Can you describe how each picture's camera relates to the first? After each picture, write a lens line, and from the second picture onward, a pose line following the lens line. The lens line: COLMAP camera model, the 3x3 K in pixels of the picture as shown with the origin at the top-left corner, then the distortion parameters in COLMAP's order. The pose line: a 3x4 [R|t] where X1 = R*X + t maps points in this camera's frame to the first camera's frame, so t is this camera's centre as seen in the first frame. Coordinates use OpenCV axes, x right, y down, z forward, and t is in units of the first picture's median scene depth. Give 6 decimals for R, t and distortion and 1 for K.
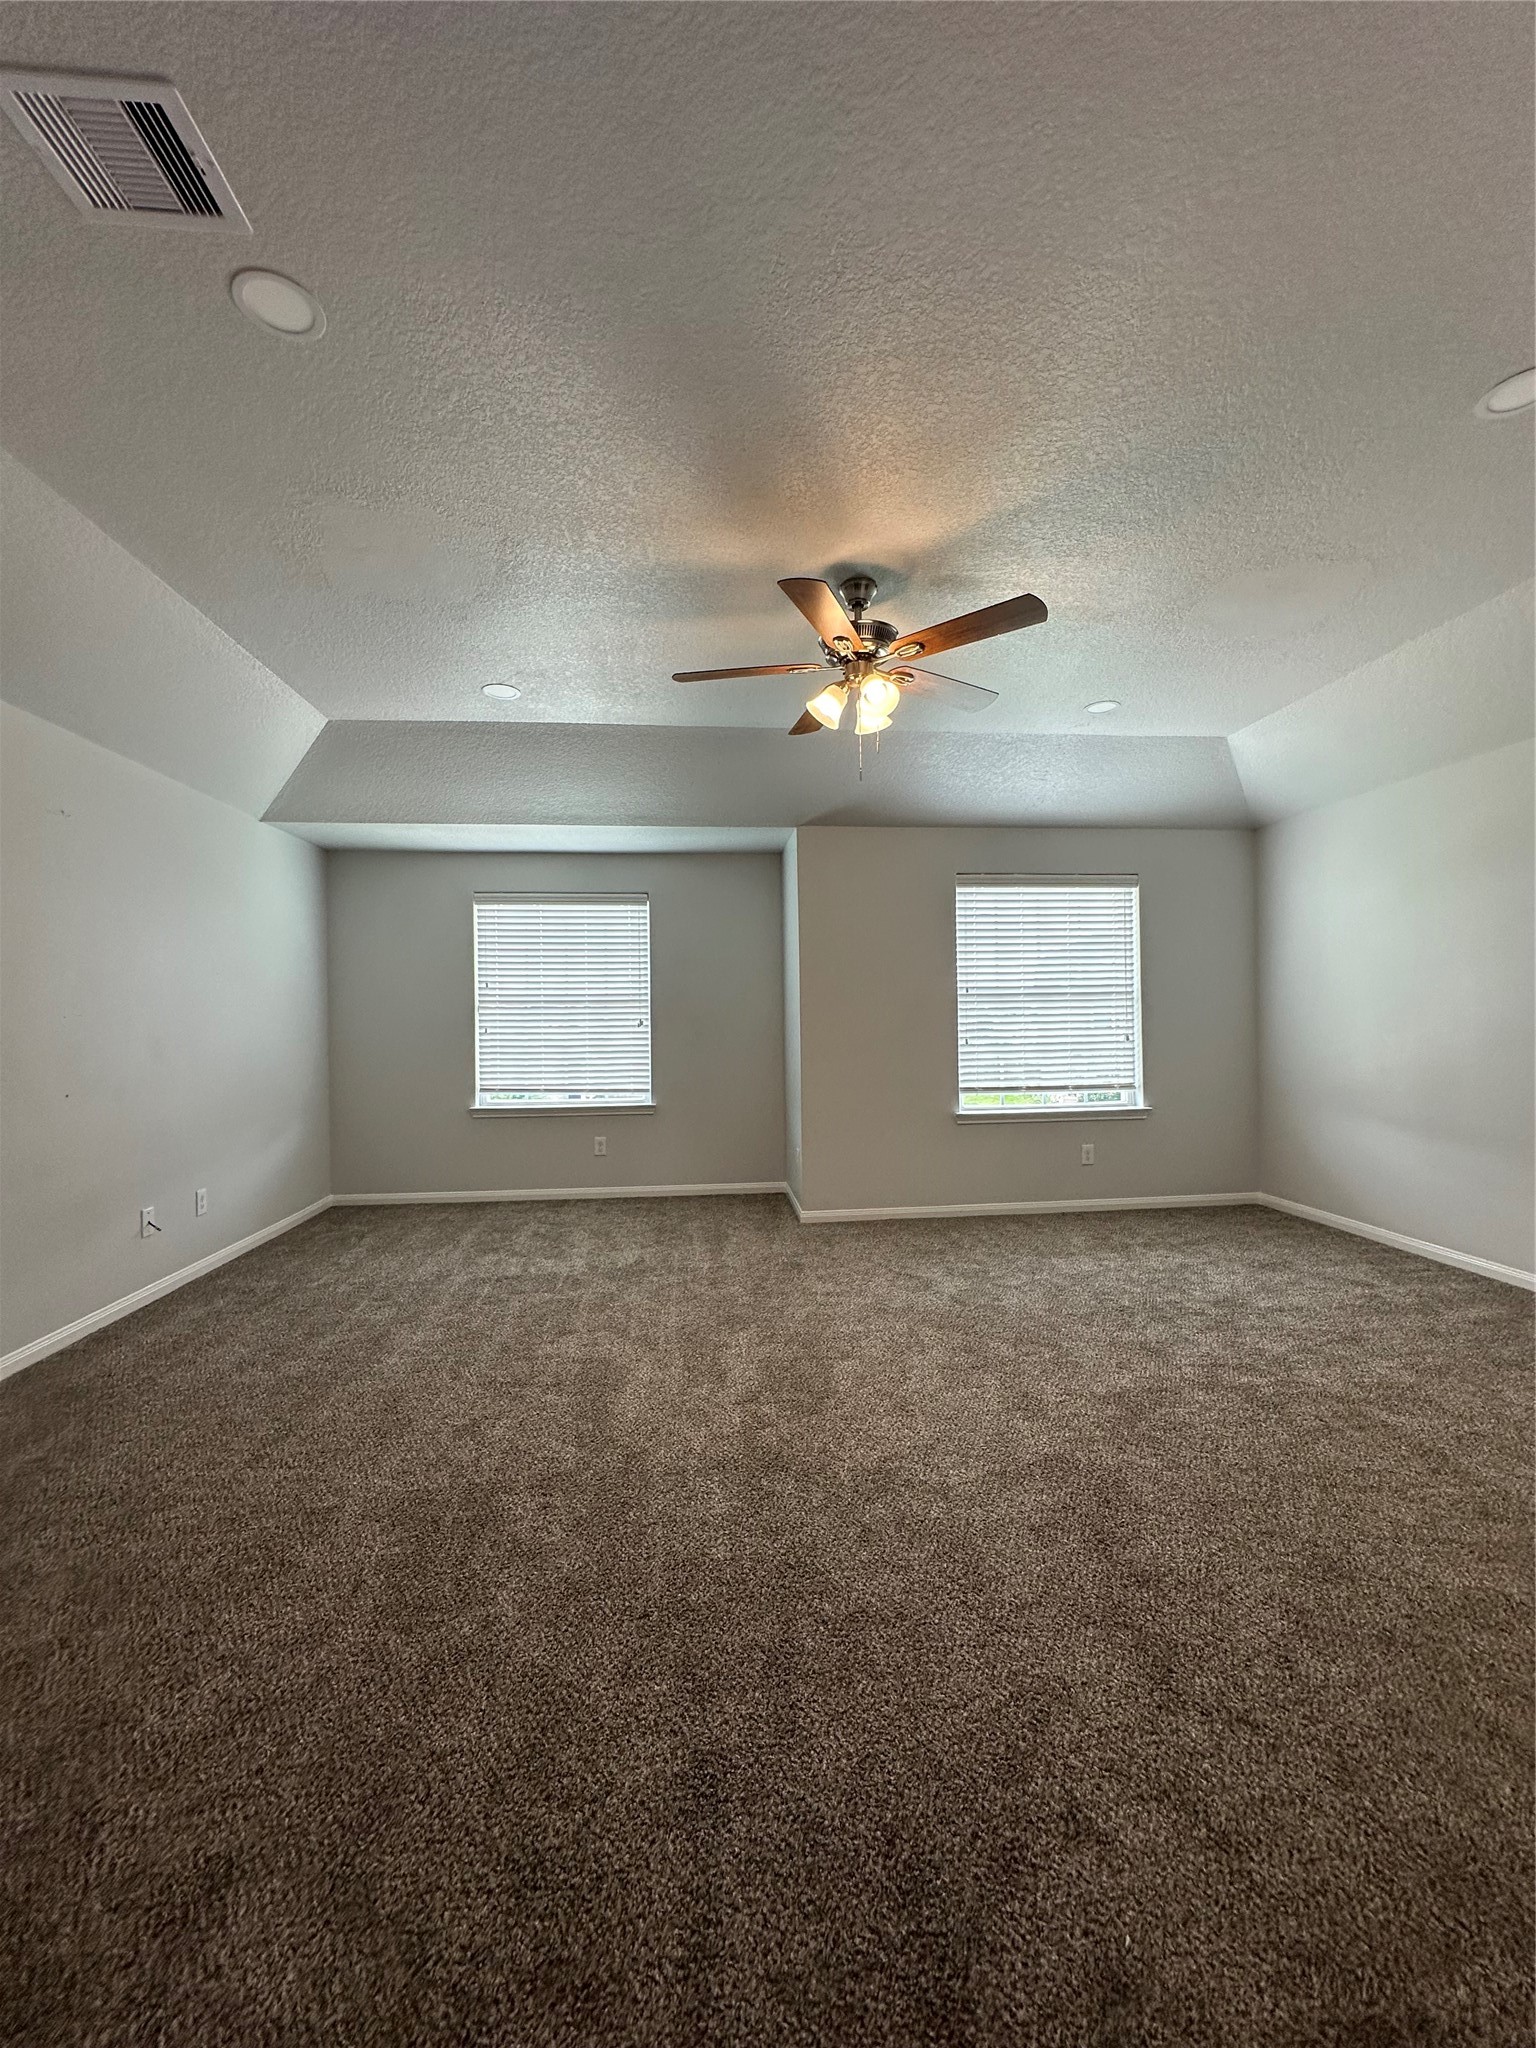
lens RADIAL K [[816.9, 0, 763.8], [0, 816.9, 1024.4], [0, 0, 1]] dist [-0.007639, 0.001809]
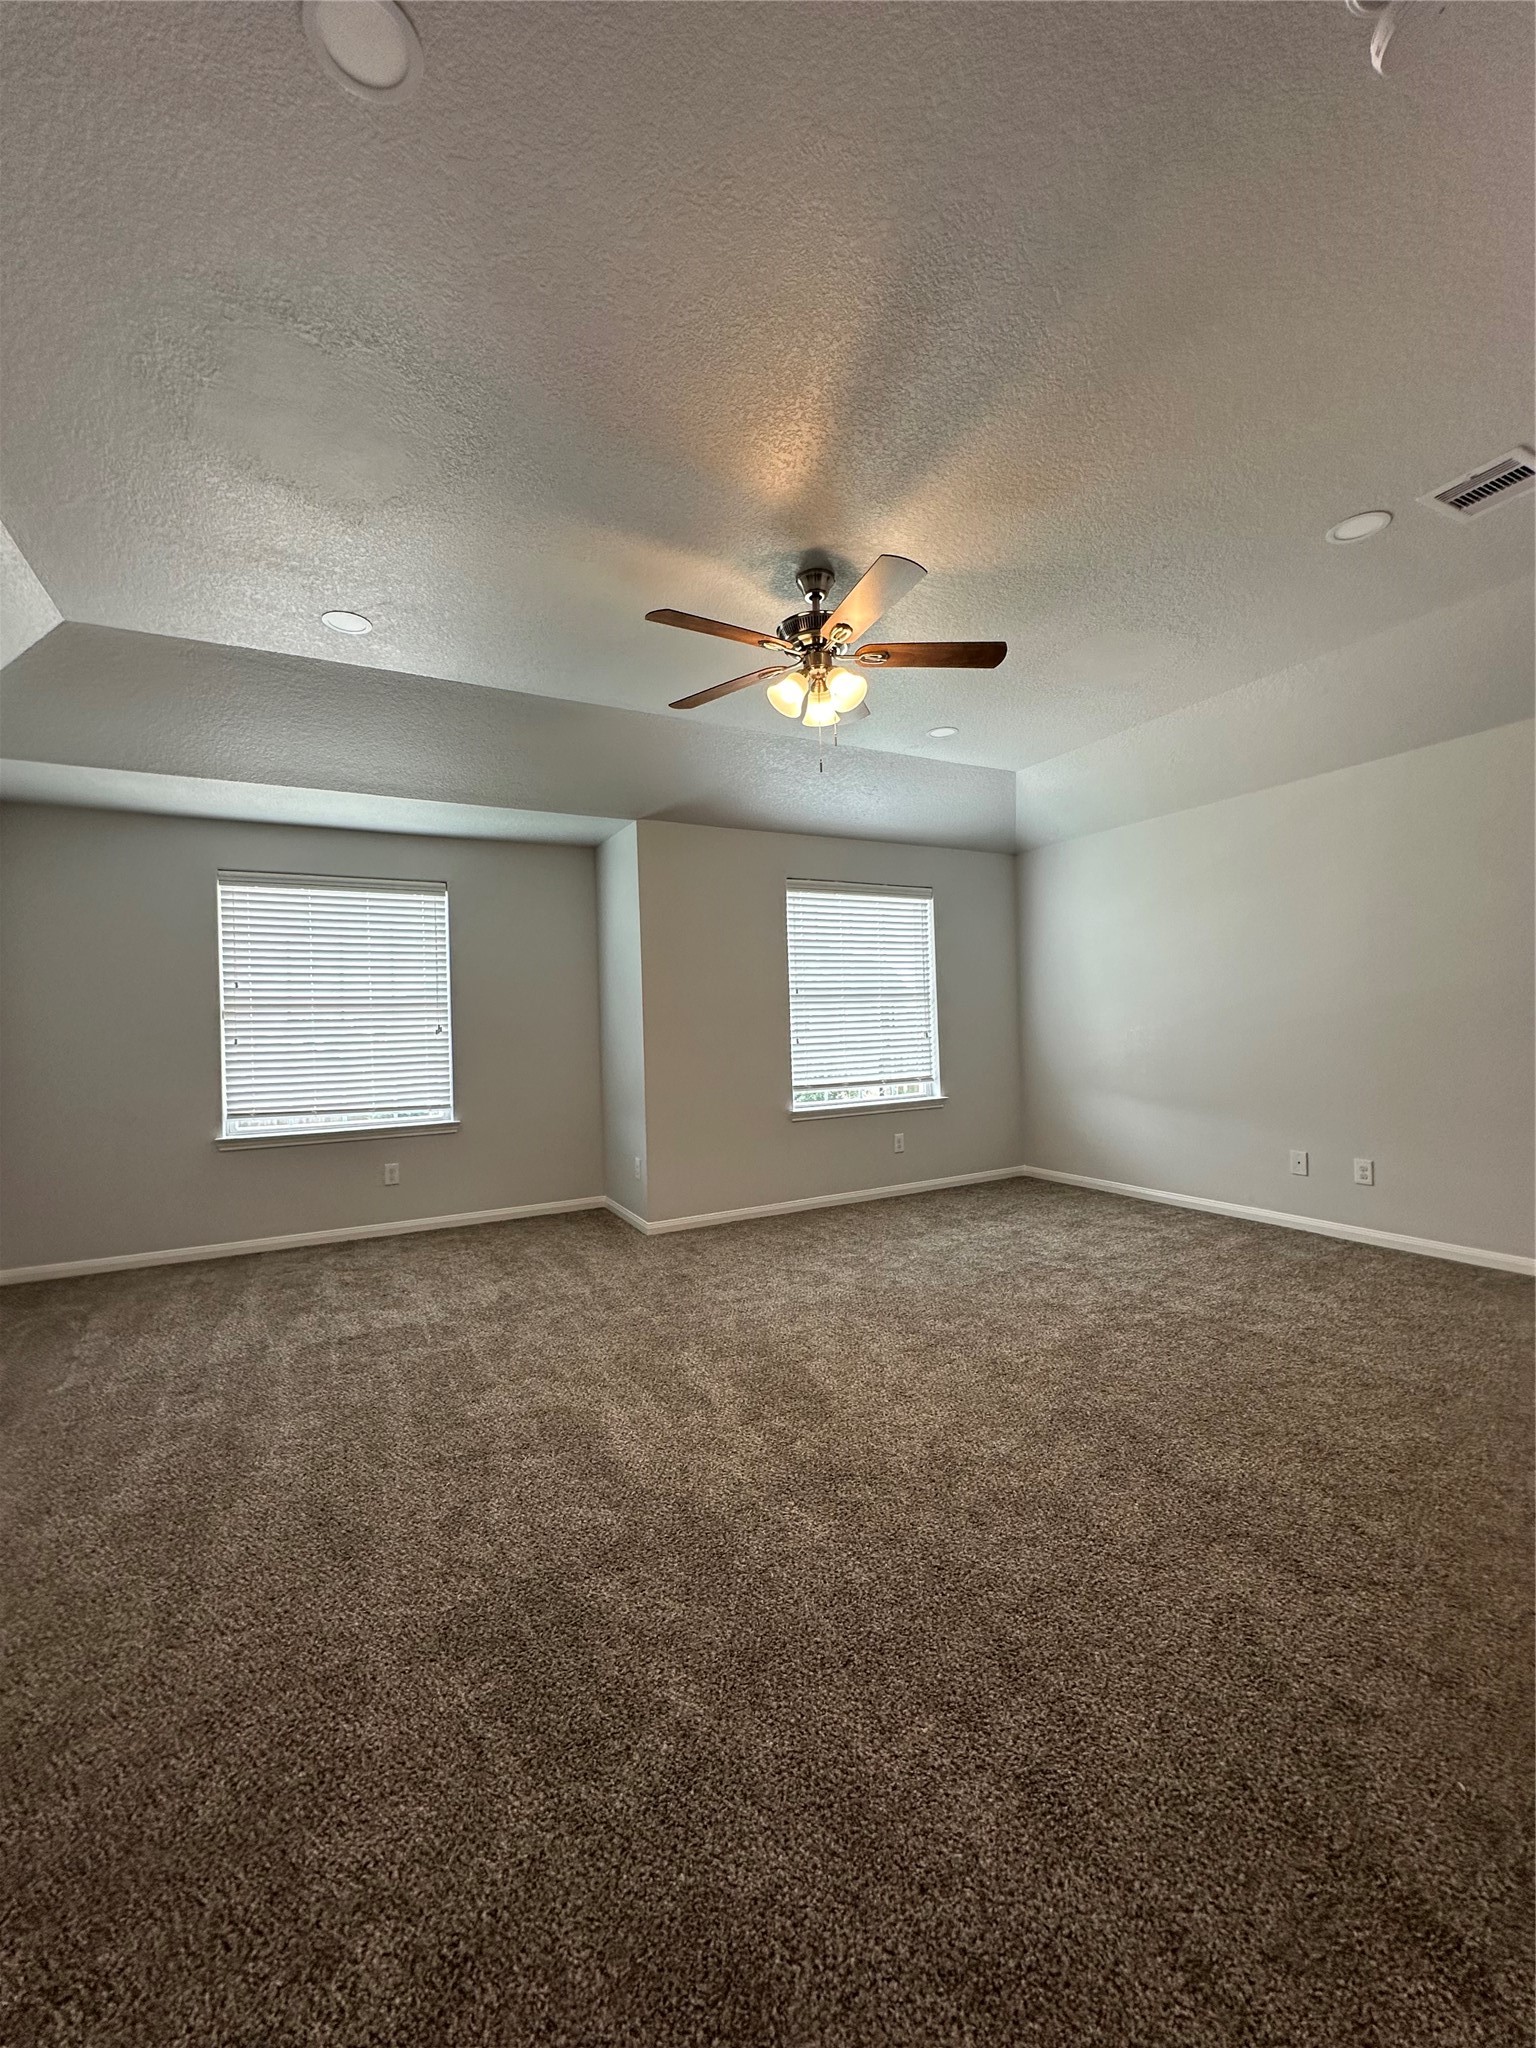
lens RADIAL K [[816.9, 0, 767.2], [0, 816.9, 1025.2], [0, 0, 1]] dist [-0.007639, 0.001809]
pose [[0.922890, -0.014072, 0.384806, -0.310405], [0.019004, 0.999779, -0.009015, 0.015815], [-0.384594, 0.015632, 0.922953, 0.106195]]
